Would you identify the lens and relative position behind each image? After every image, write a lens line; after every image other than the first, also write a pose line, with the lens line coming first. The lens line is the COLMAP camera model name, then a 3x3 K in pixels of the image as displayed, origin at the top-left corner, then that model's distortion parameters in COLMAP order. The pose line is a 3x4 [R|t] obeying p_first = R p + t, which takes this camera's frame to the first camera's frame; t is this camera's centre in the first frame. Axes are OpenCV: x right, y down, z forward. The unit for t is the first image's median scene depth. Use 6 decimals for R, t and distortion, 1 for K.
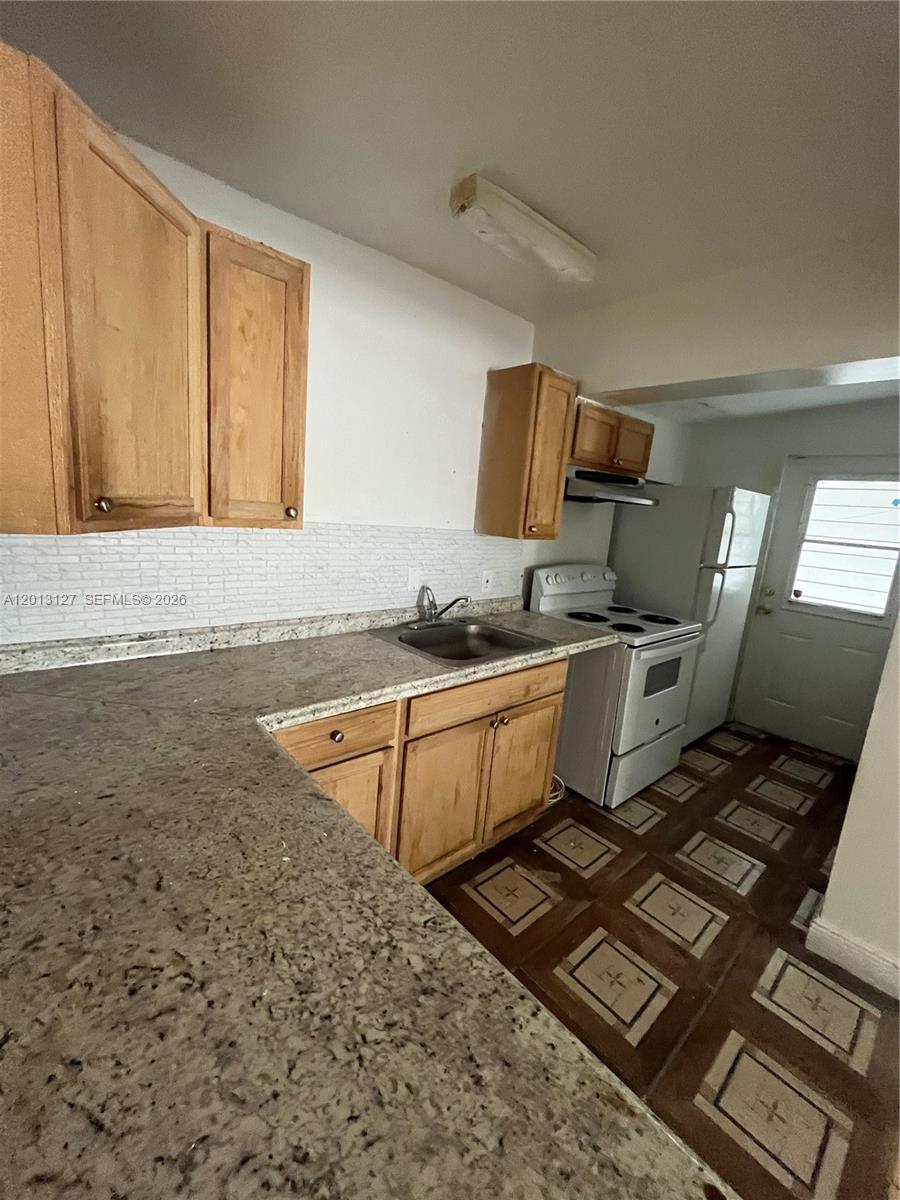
lens RADIAL K [[486.5, 0, 449.4], [0, 486.5, 600.1], [0, 0, 1]] dist [-0.000362, -0.000037]
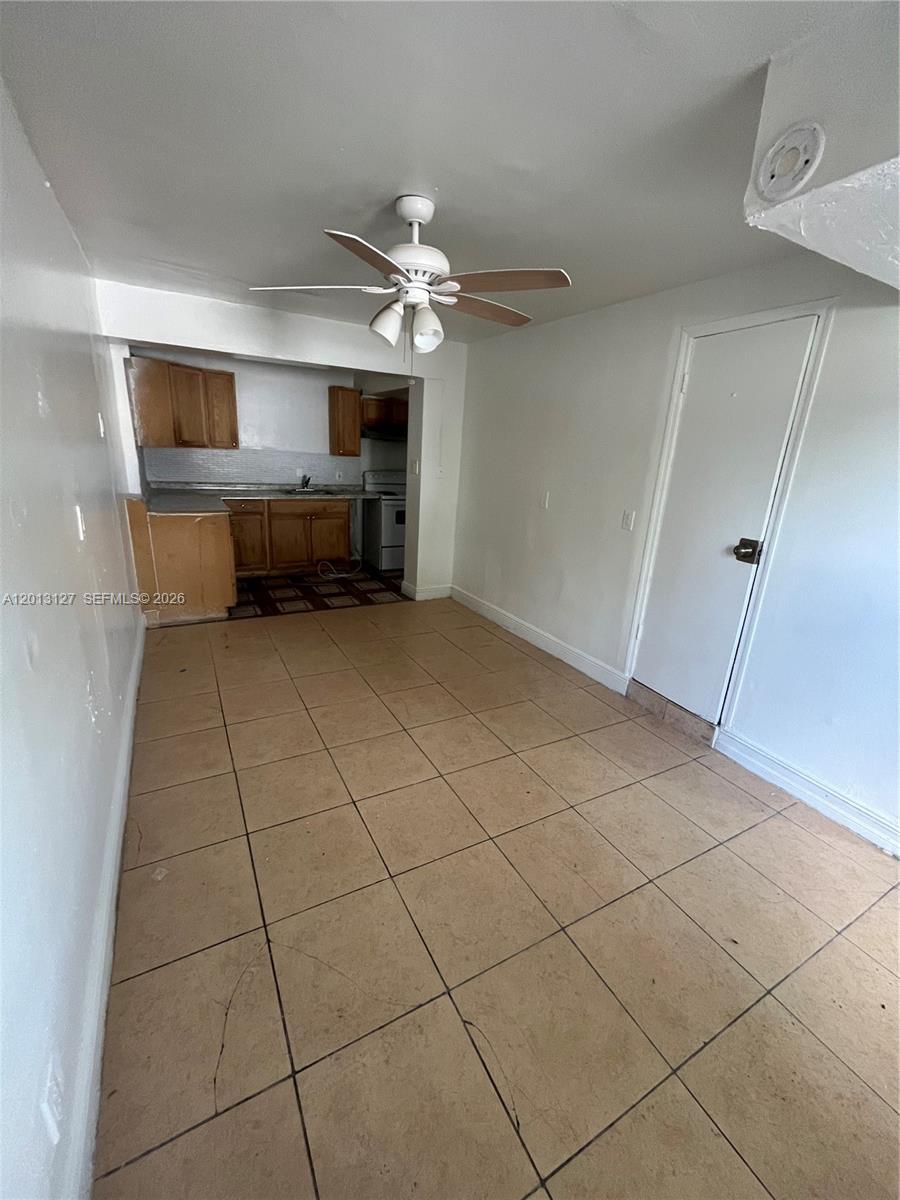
lens RADIAL K [[486.5, 0, 448.9], [0, 486.5, 596.8], [0, 0, 1]] dist [-0.000362, -0.000037]
pose [[0.974612, 0.035548, -0.221060, 1.662728], [-0.016781, 0.996136, 0.086202, 0.487083], [0.223271, -0.080304, 0.971443, -1.782797]]
